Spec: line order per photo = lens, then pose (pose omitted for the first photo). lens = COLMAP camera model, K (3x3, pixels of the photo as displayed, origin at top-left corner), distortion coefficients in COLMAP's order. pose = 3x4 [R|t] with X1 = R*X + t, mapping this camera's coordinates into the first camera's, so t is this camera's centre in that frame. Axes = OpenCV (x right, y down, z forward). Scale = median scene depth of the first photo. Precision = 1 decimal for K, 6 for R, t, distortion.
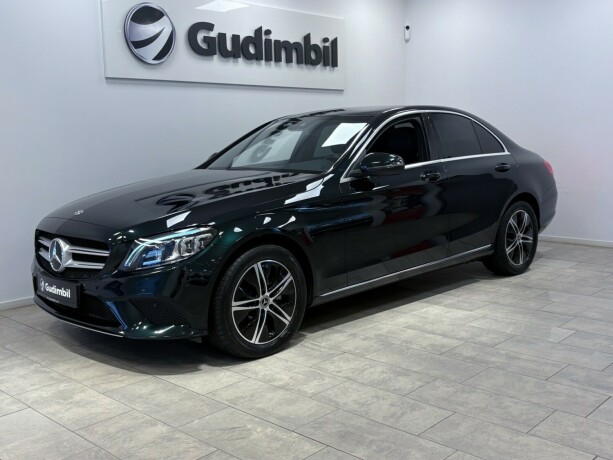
lens RADIAL K [[659.0, 0, 306.5], [0, 659.0, 230.0], [0, 0, 1]] dist [0.099153, -0.332833]
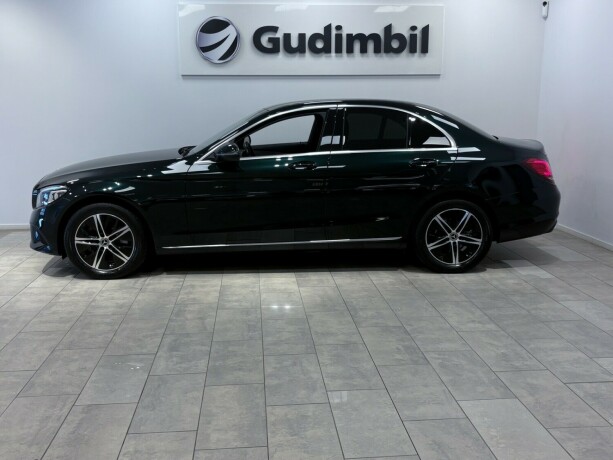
lens RADIAL K [[632.3, 0, 306.5], [0, 632.3, 230.0], [0, 0, 1]] dist [0.025125, -0.019279]
pose [[0.750967, 0.148814, -0.643353, 0.910079], [-0.106061, 0.988809, 0.104920, -0.086712], [0.651767, -0.010557, 0.758346, 0.183217]]
